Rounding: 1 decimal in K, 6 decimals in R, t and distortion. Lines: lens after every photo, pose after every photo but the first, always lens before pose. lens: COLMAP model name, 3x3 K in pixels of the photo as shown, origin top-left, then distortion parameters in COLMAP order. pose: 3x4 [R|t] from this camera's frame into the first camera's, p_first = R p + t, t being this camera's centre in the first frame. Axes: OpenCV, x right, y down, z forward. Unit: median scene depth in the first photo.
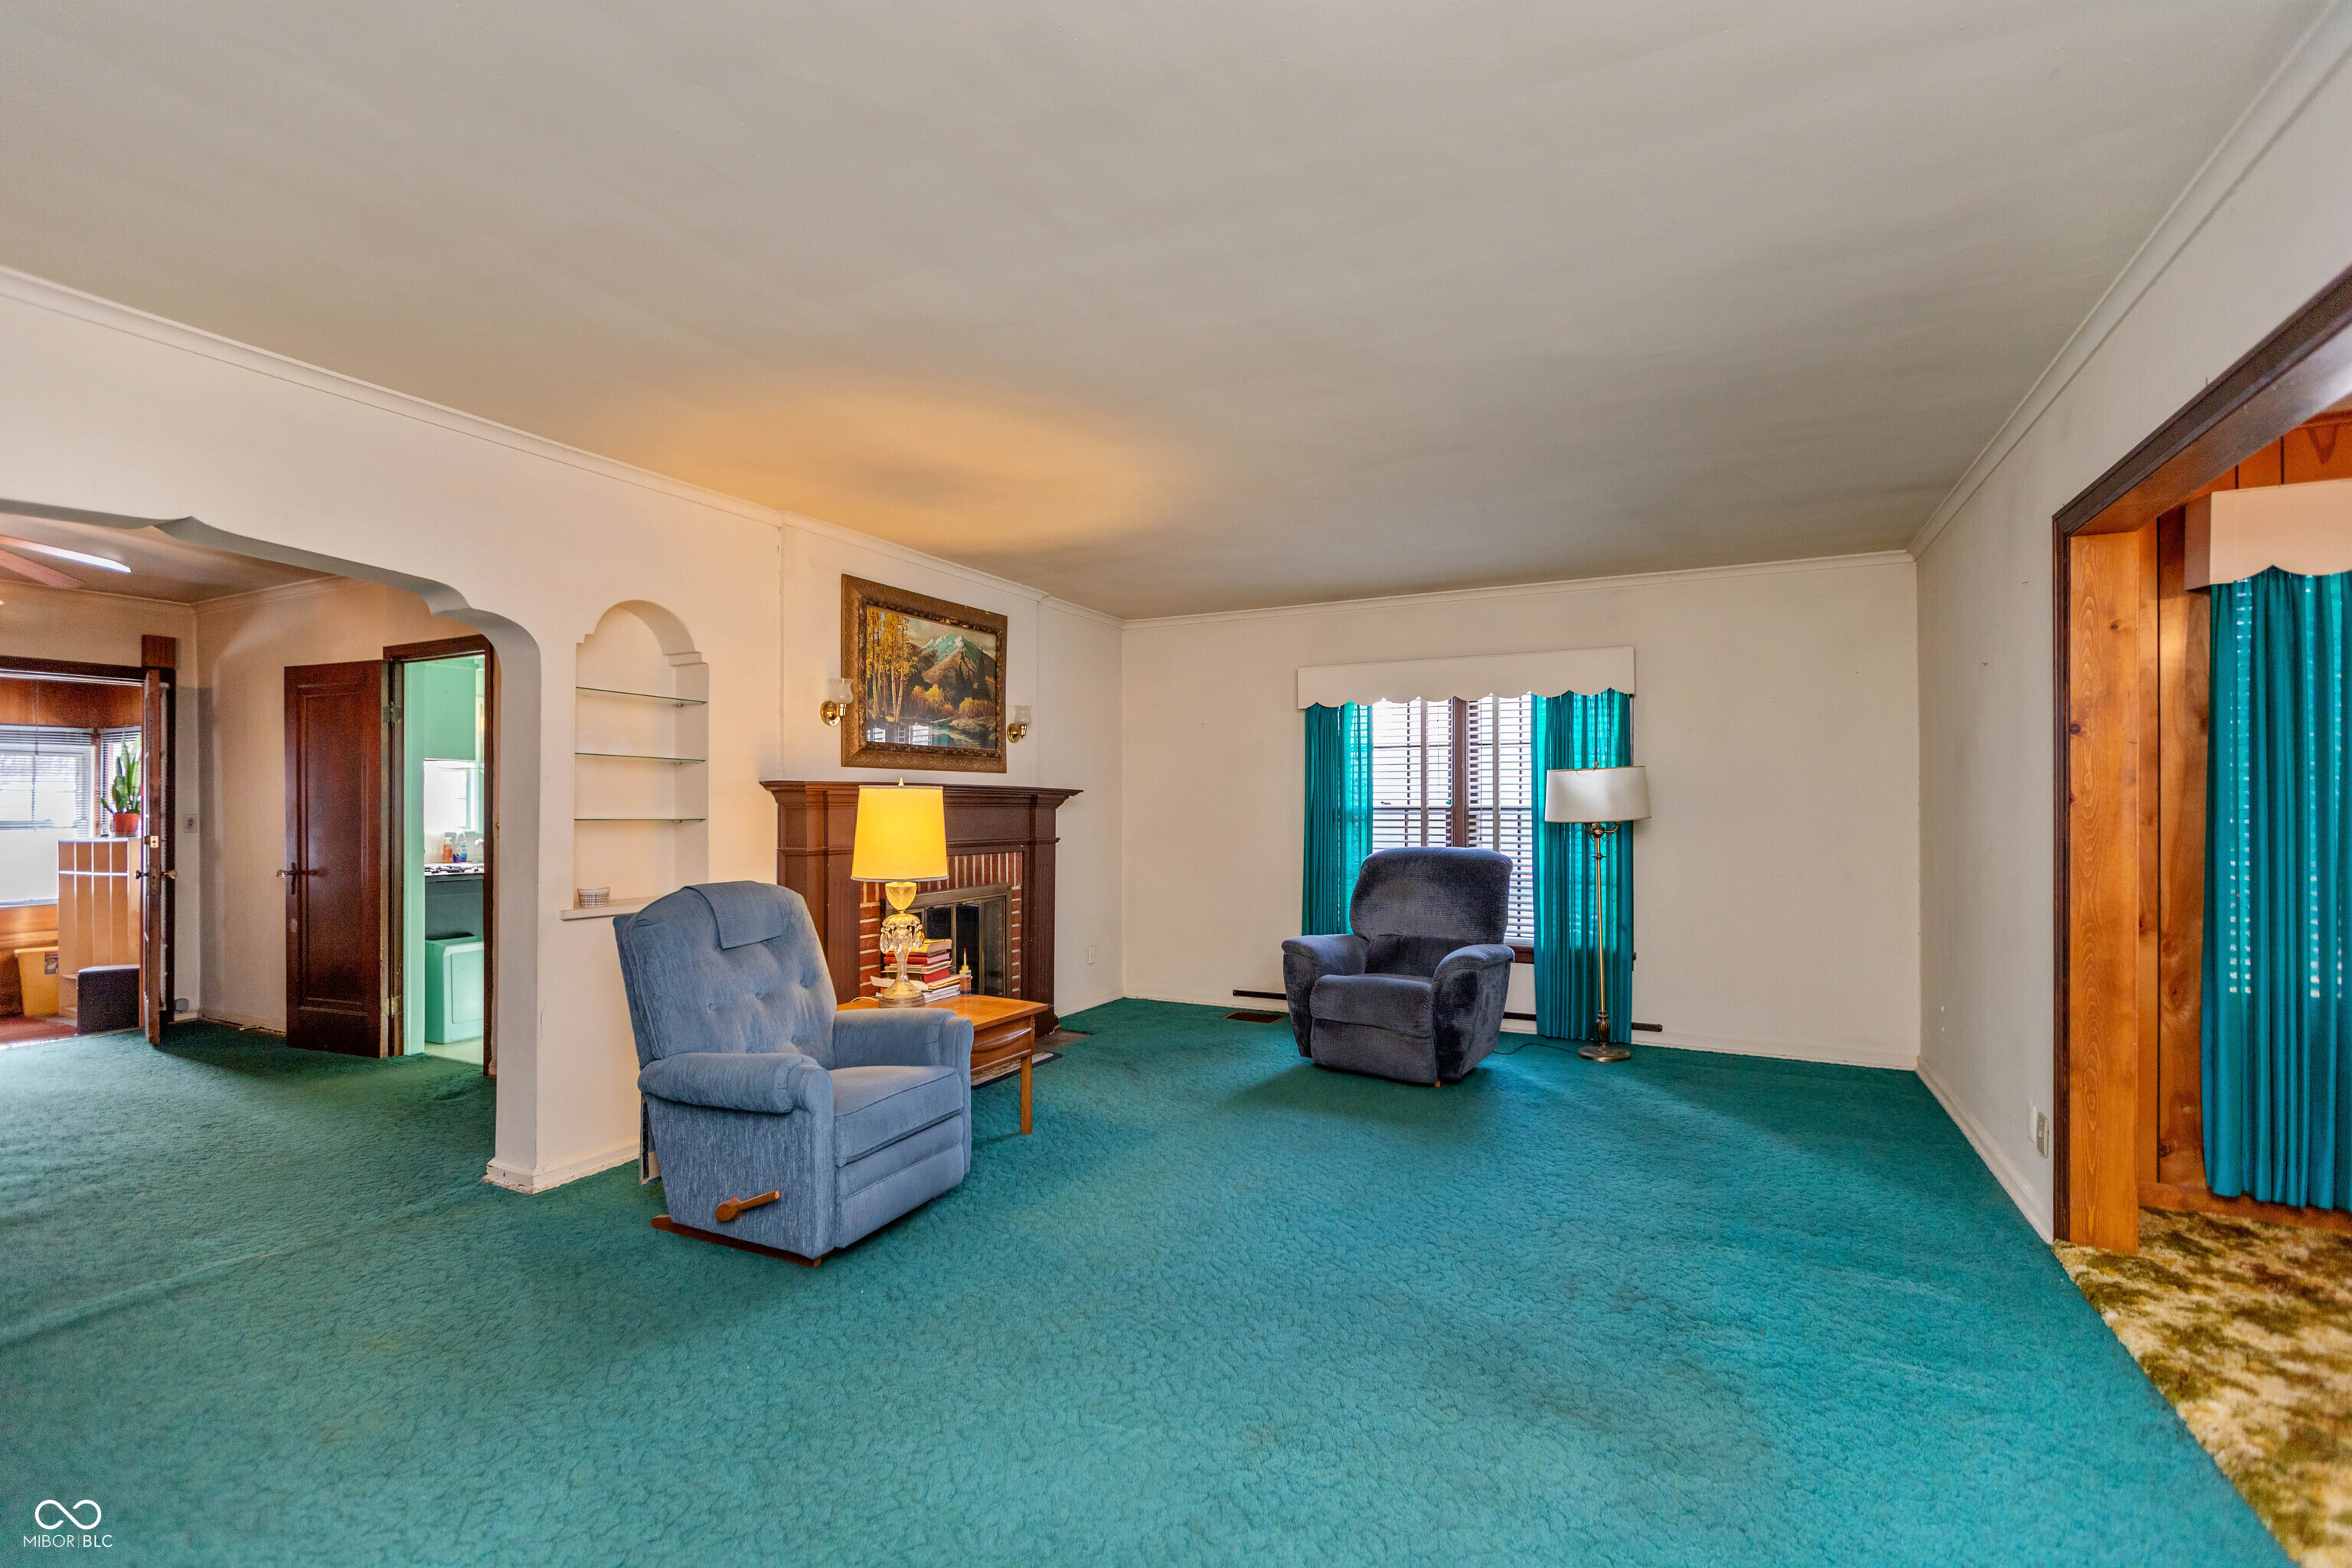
lens RADIAL K [[1071.8, 0, 1152.0], [0, 1071.8, 788.2], [0, 0, 1]] dist [0.010332, 0.000097]
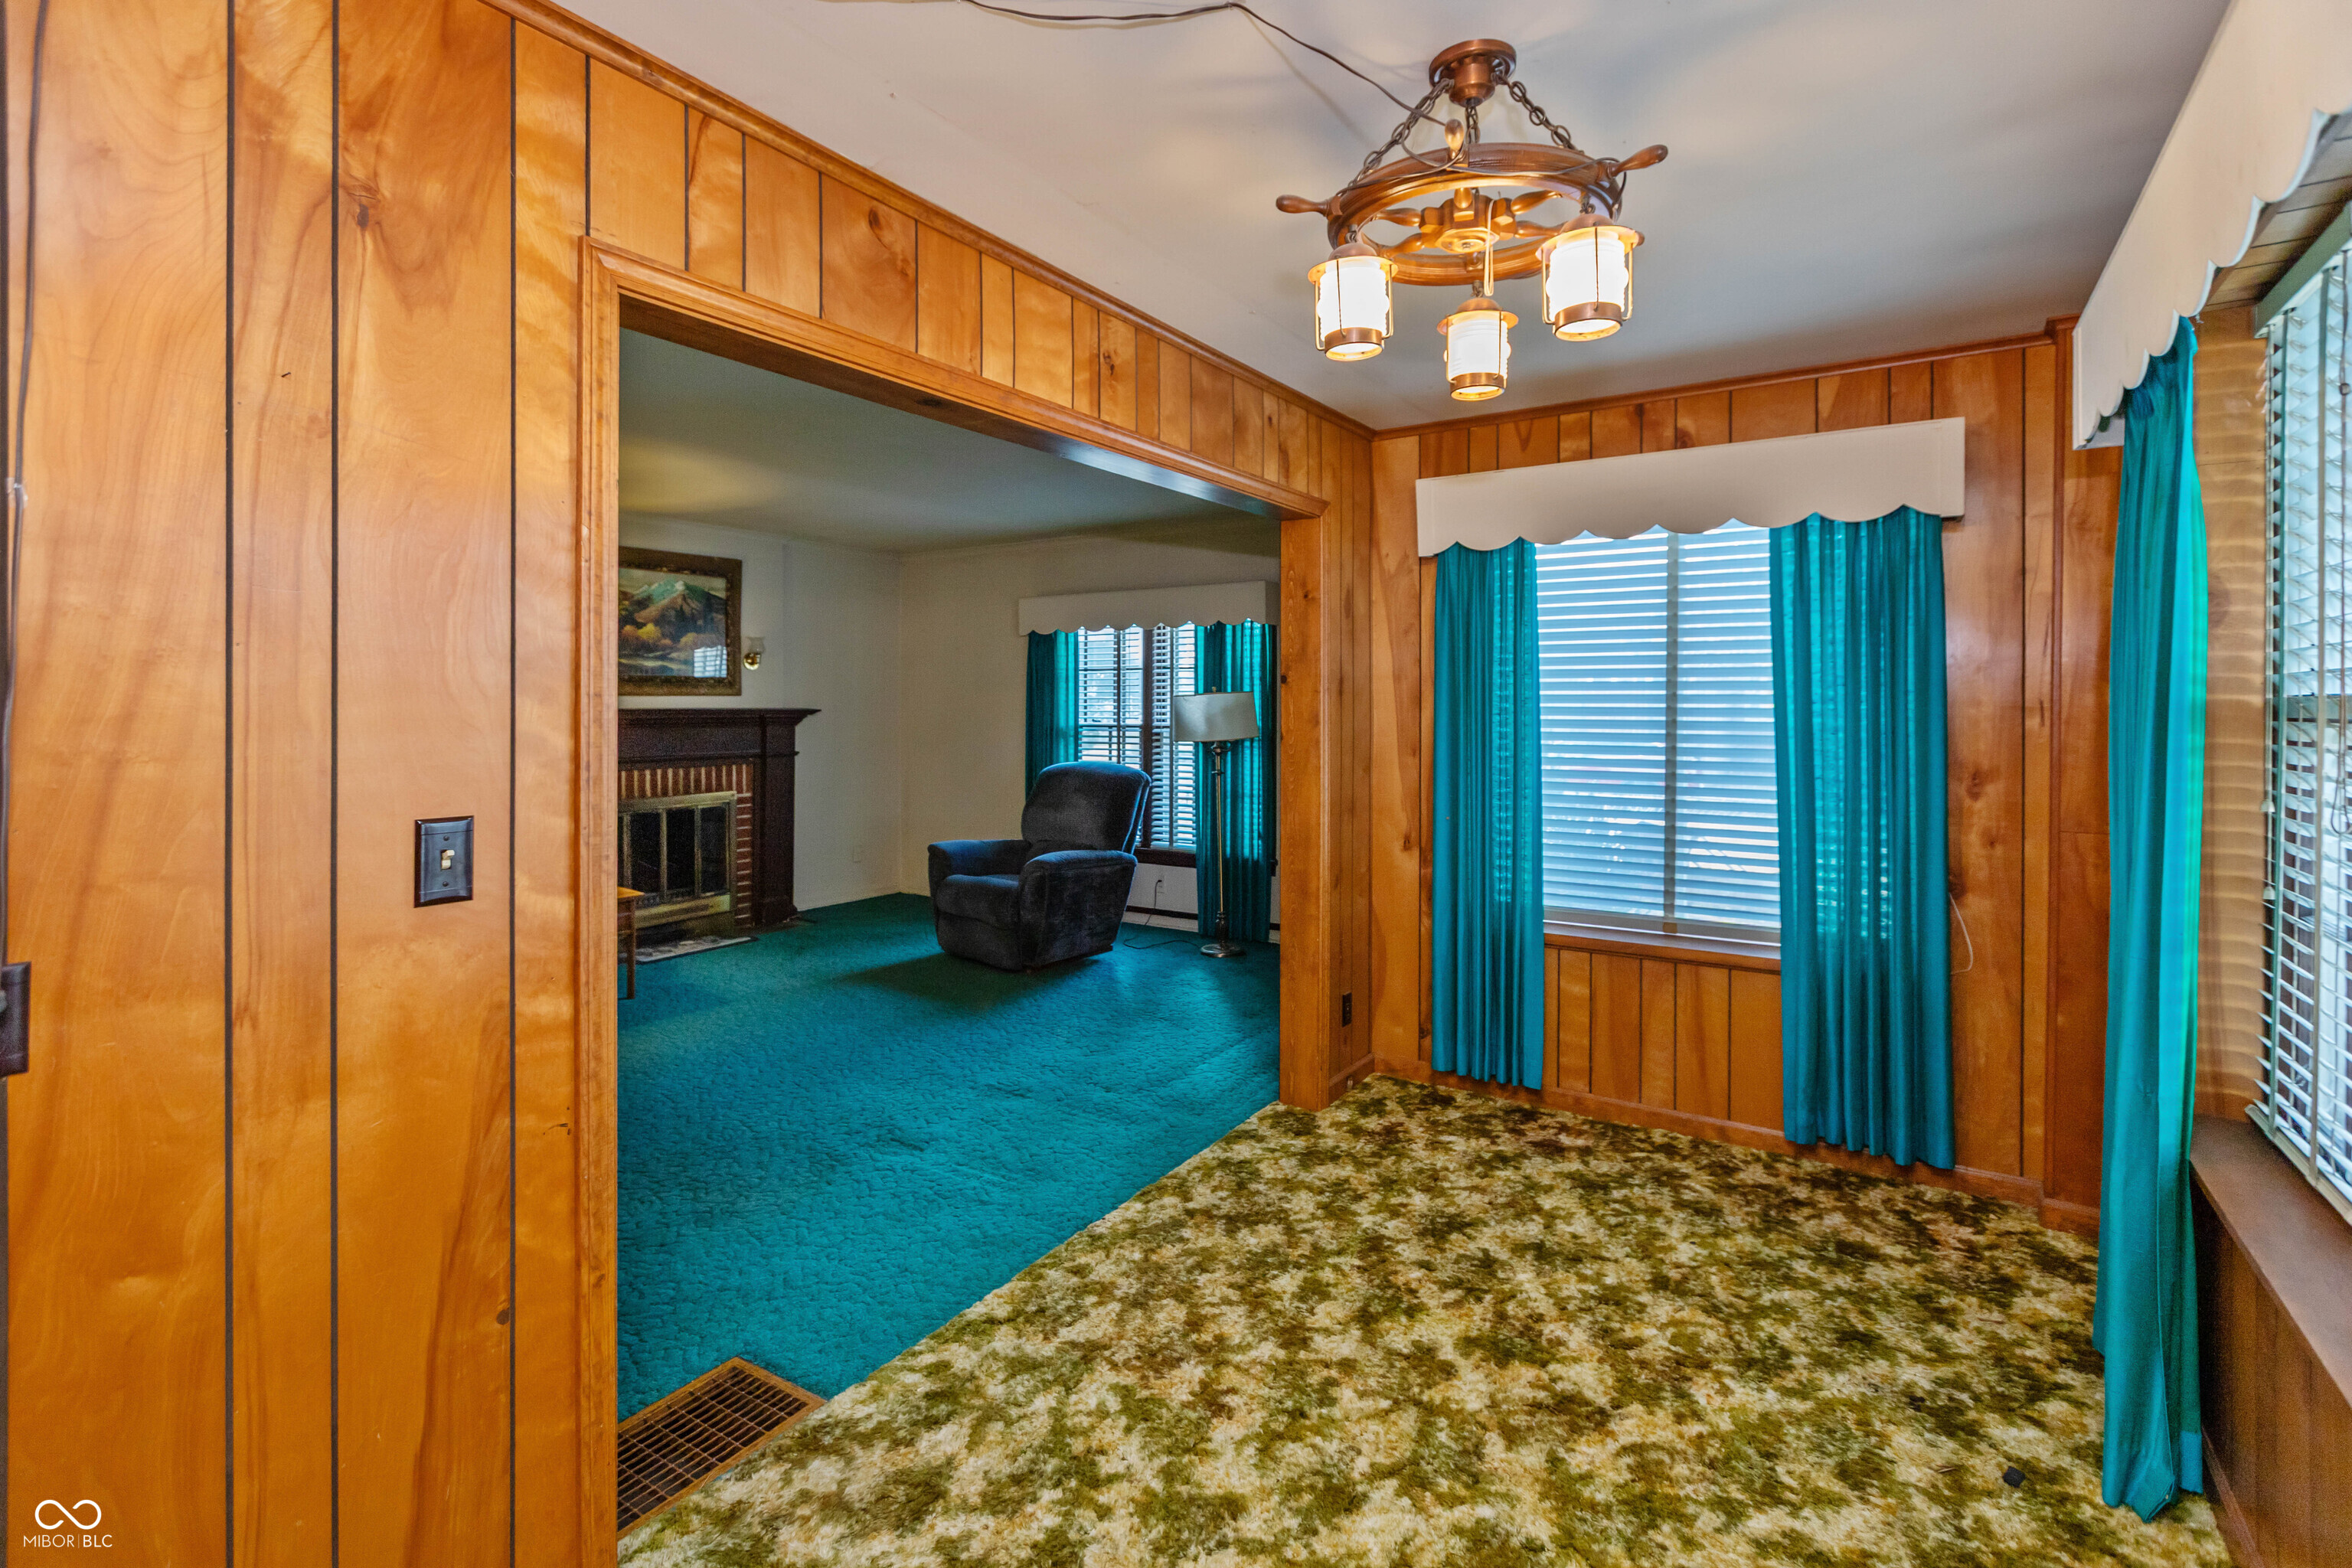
lens RADIAL K [[1071.8, 0, 1133.7], [0, 1071.8, 698.0], [0, 0, 1]] dist [0.010332, 0.000097]
pose [[0.994001, -0.000293, -0.109374, 0.445994], [0.001555, 0.999933, 0.011452, -0.026476], [0.109363, -0.011554, 0.993935, -0.116385]]
